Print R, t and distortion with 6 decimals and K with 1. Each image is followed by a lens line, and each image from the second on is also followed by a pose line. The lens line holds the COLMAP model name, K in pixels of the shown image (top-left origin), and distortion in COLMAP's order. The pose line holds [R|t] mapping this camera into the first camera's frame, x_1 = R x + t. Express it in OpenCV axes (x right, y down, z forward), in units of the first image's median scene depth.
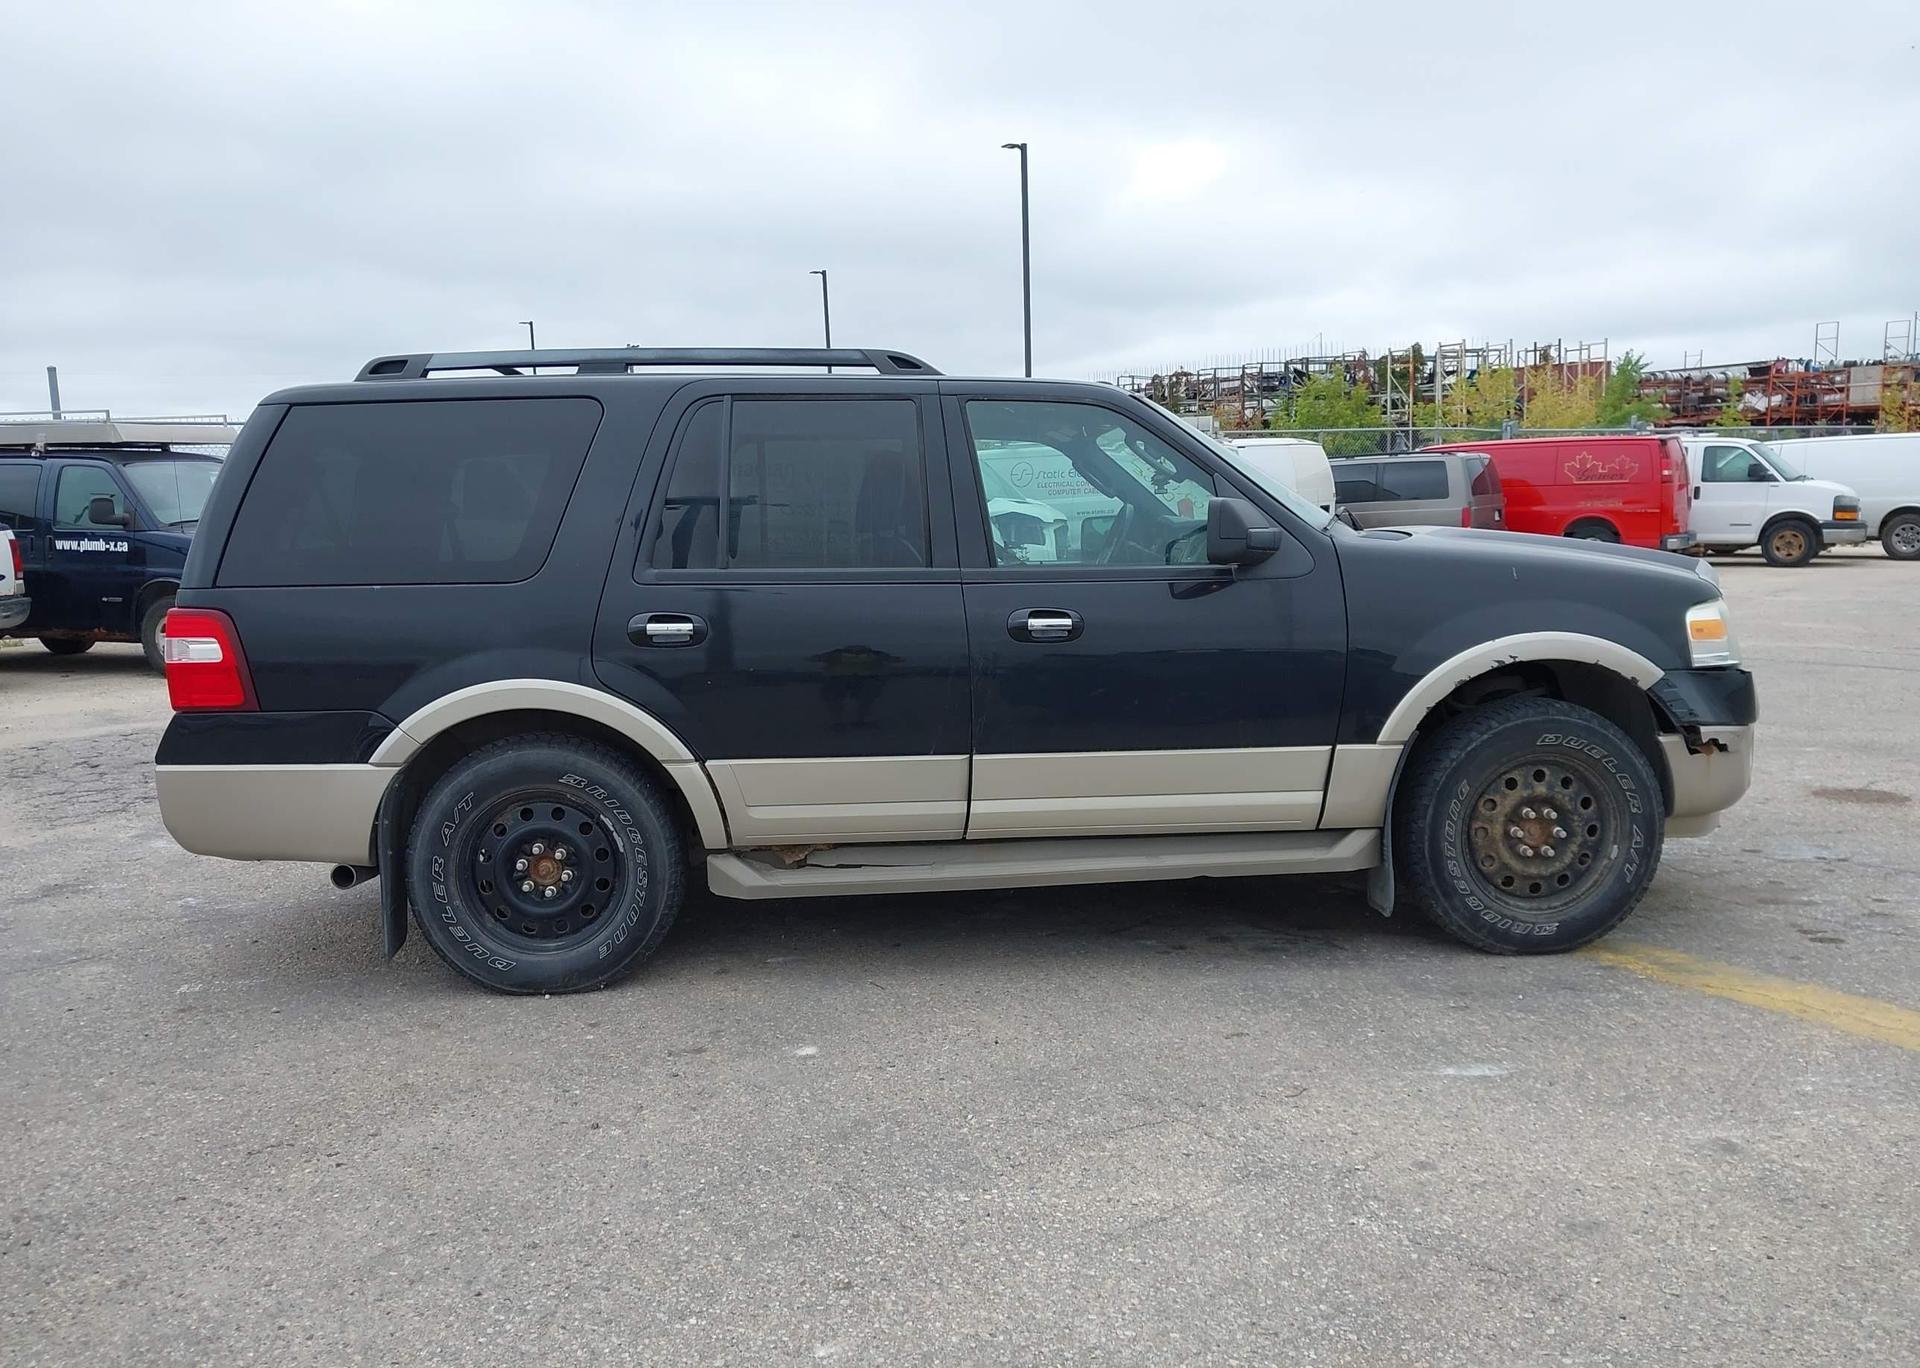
lens RADIAL K [[1519.2, 0, 945.6], [0, 1519.2, 702.4], [0, 0, 1]] dist [0.034275, -0.050051]
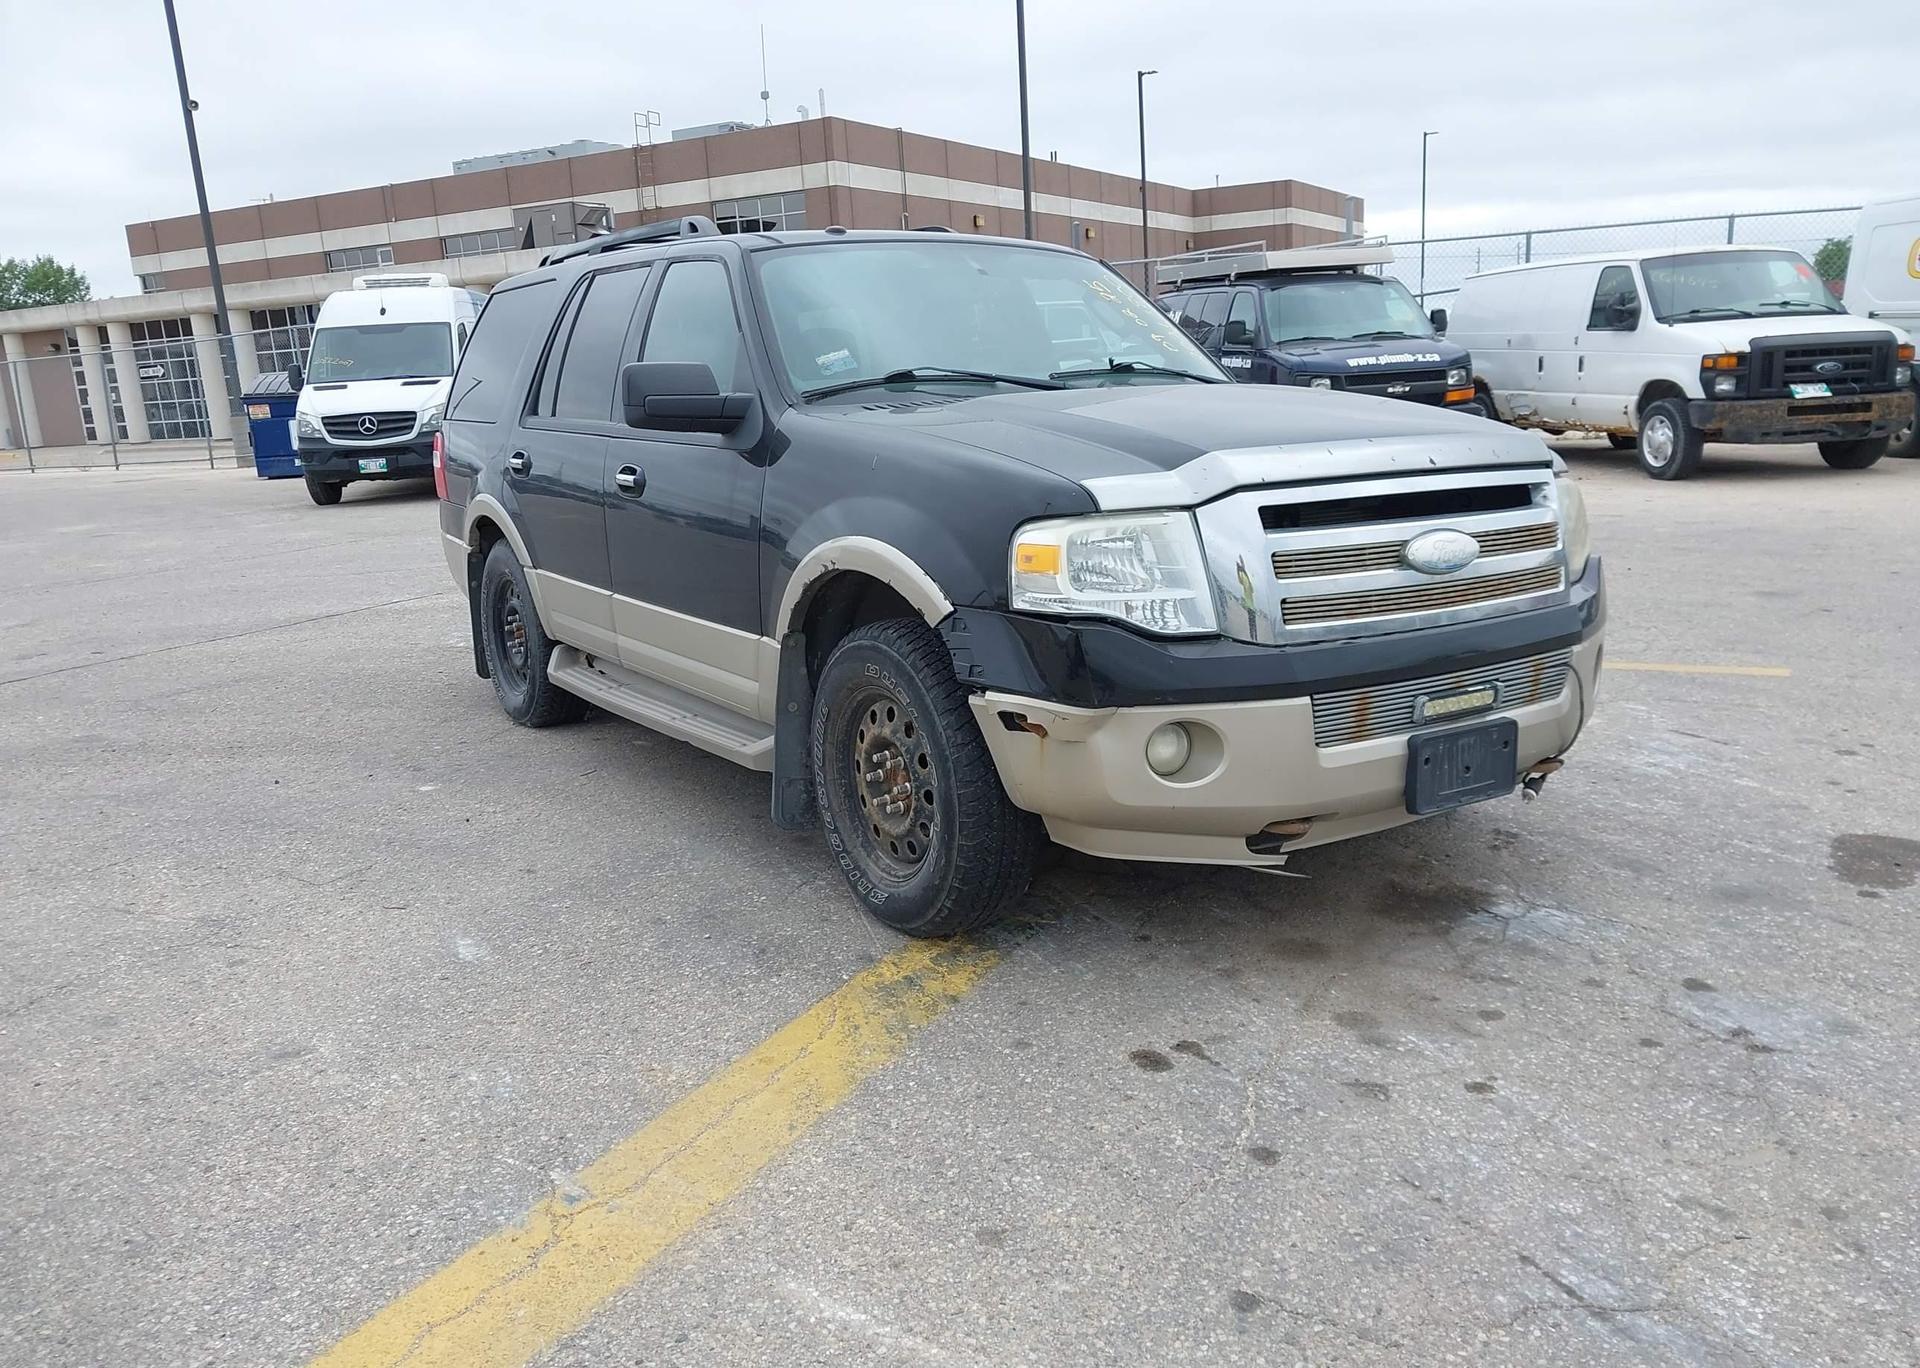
lens RADIAL K [[1519.2, 0, 945.3], [0, 1519.2, 698.2], [0, 0, 1]] dist [0.034275, -0.050051]
pose [[0.500660, 0.193472, -0.843746, 1.098230], [-0.084532, 0.980972, 0.174779, -0.105055], [0.861507, -0.016182, 0.507488, 0.626569]]
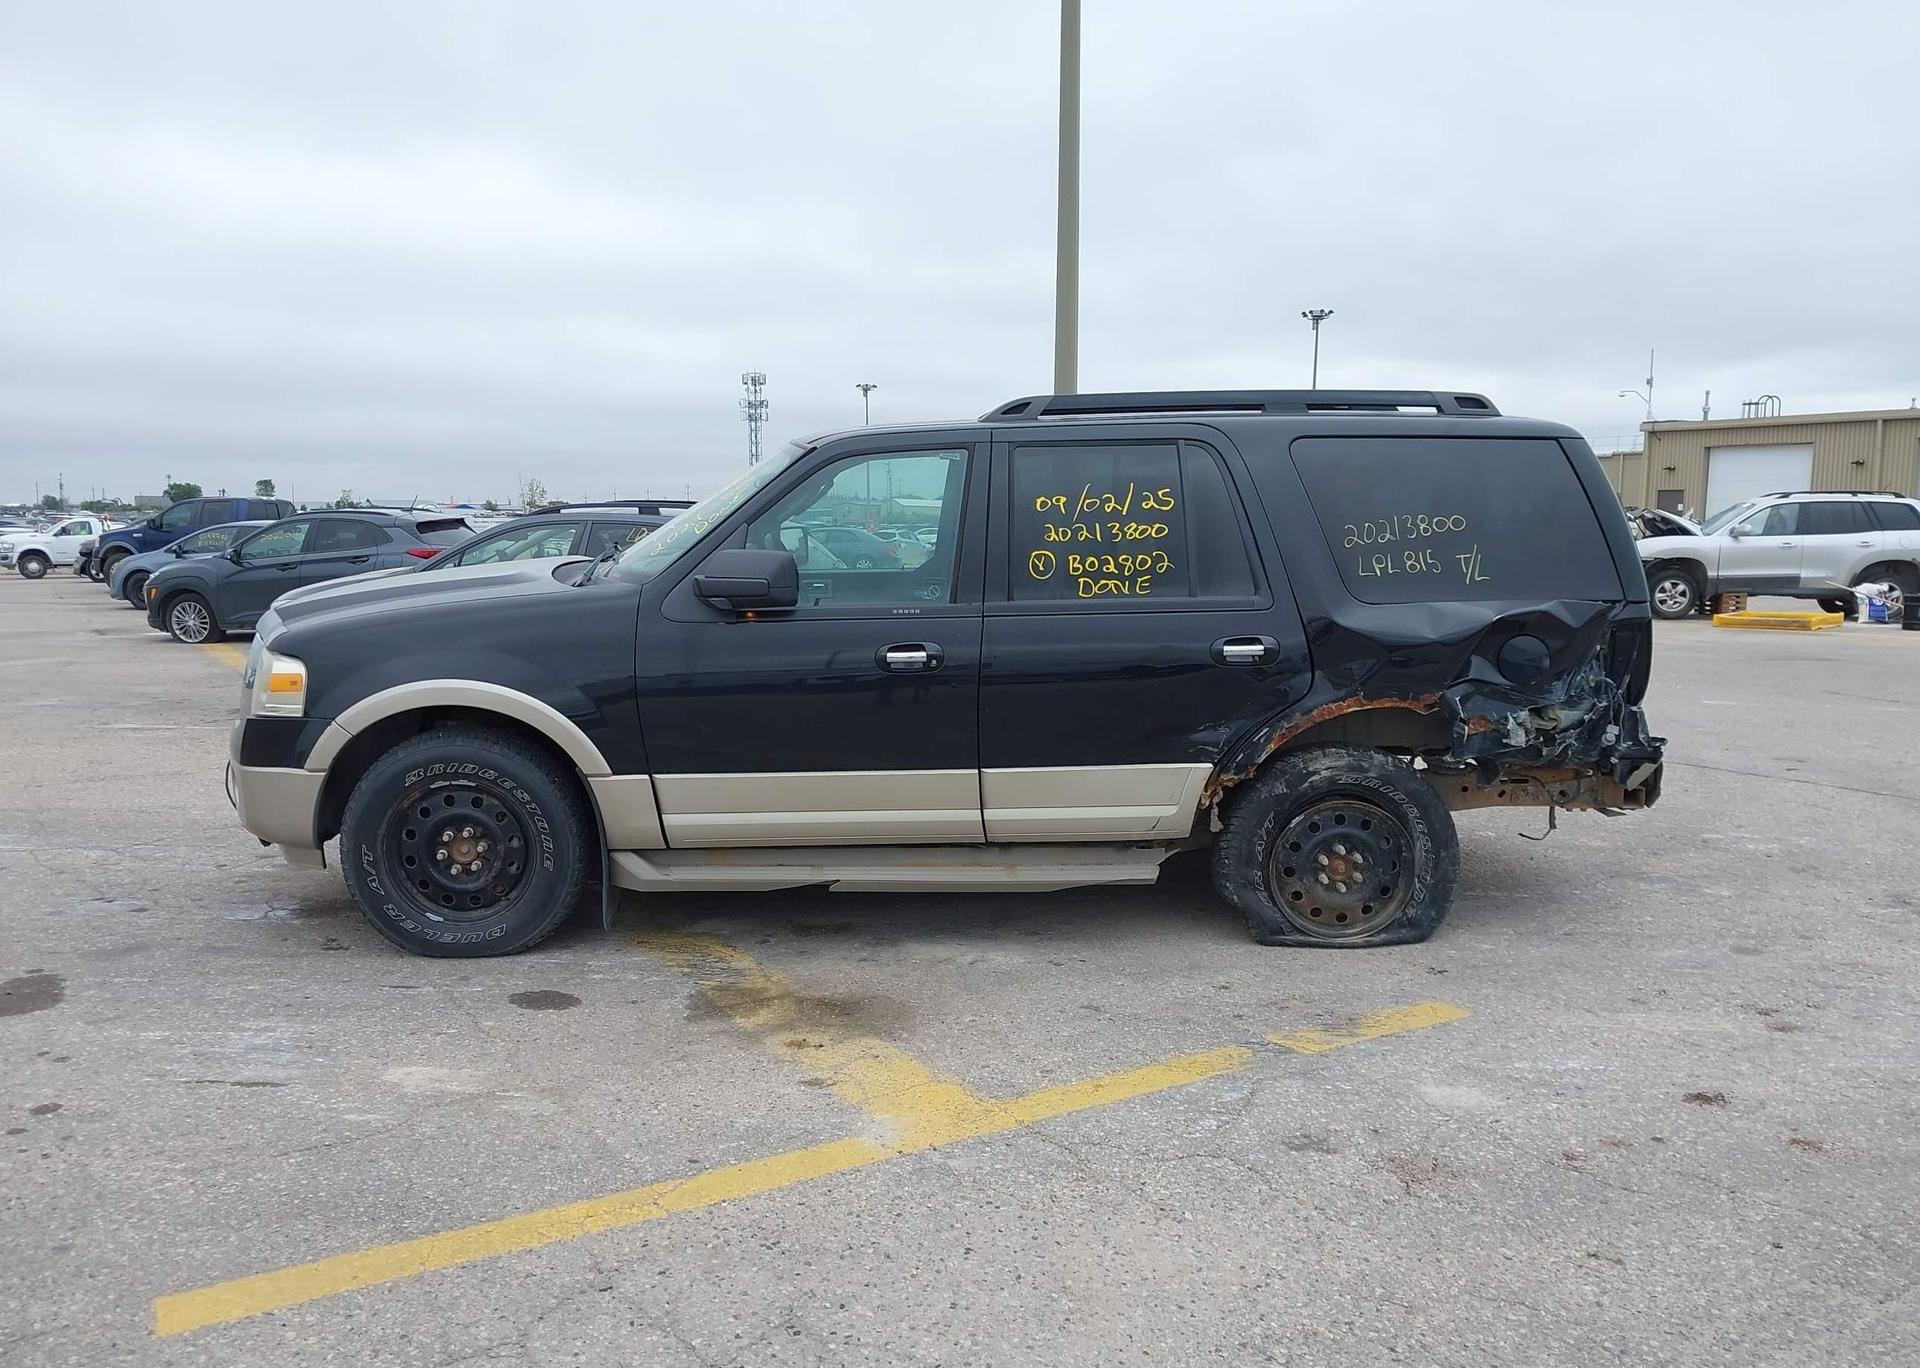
lens RADIAL K [[1519.2, 0, 941.2], [0, 1519.2, 666.8], [0, 0, 1]] dist [0.034275, -0.050051]
pose [[-0.999402, 0.031186, 0.014934, 0.006889], [0.033846, 0.970675, 0.238002, -0.347903], [-0.007074, 0.238365, -0.971150, 2.469030]]
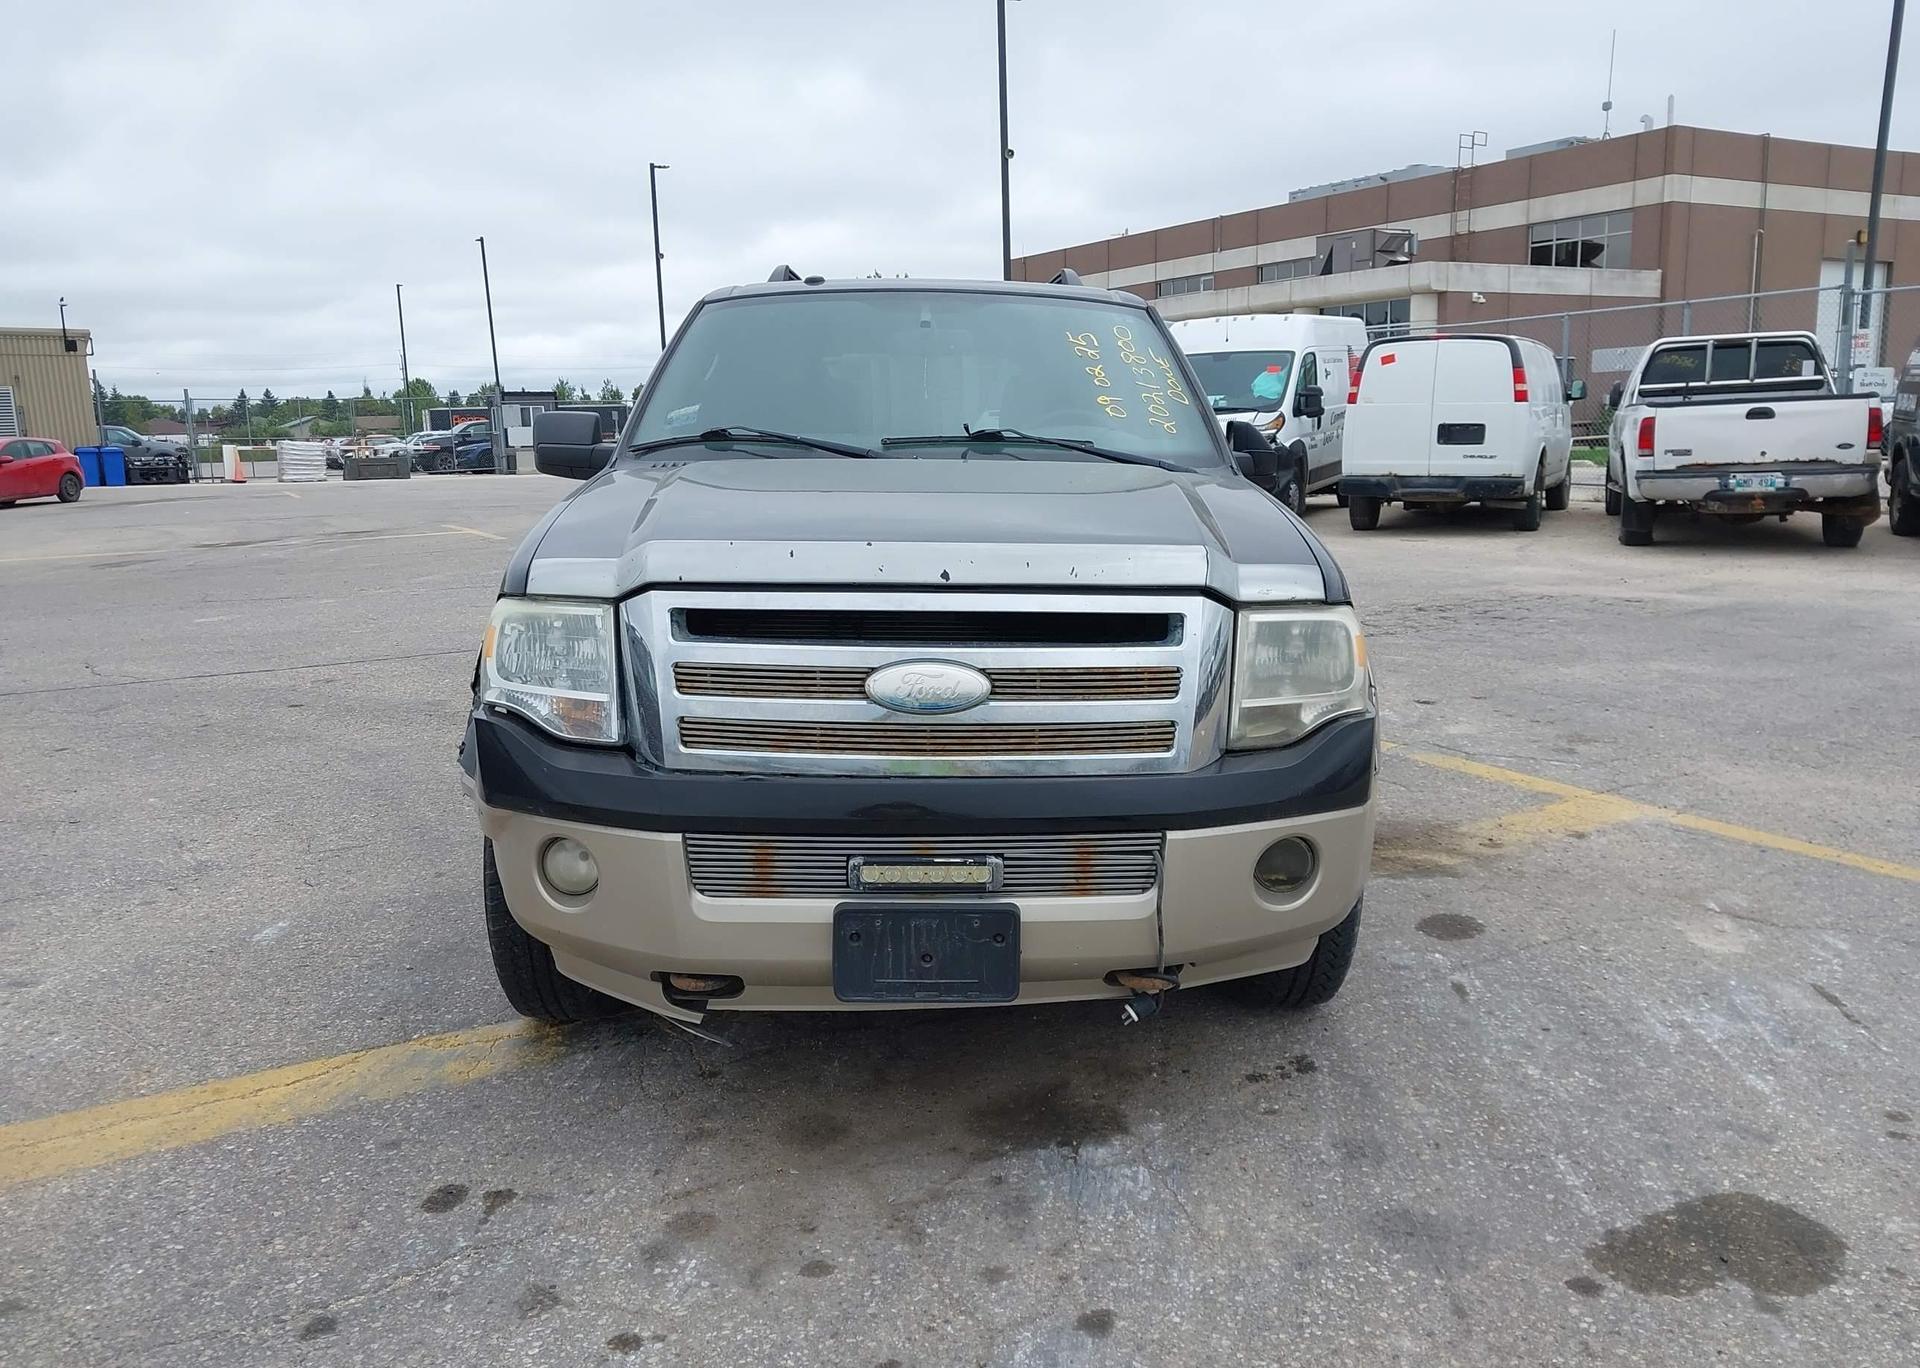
lens RADIAL K [[1519.2, 0, 953.3], [0, 1519.2, 698.0], [0, 0, 1]] dist [0.034275, -0.050051]
pose [[-0.024867, 0.213564, -0.976613, 1.160893], [-0.117181, 0.969557, 0.215005, -0.190248], [0.992799, 0.119787, 0.000916, 1.222777]]
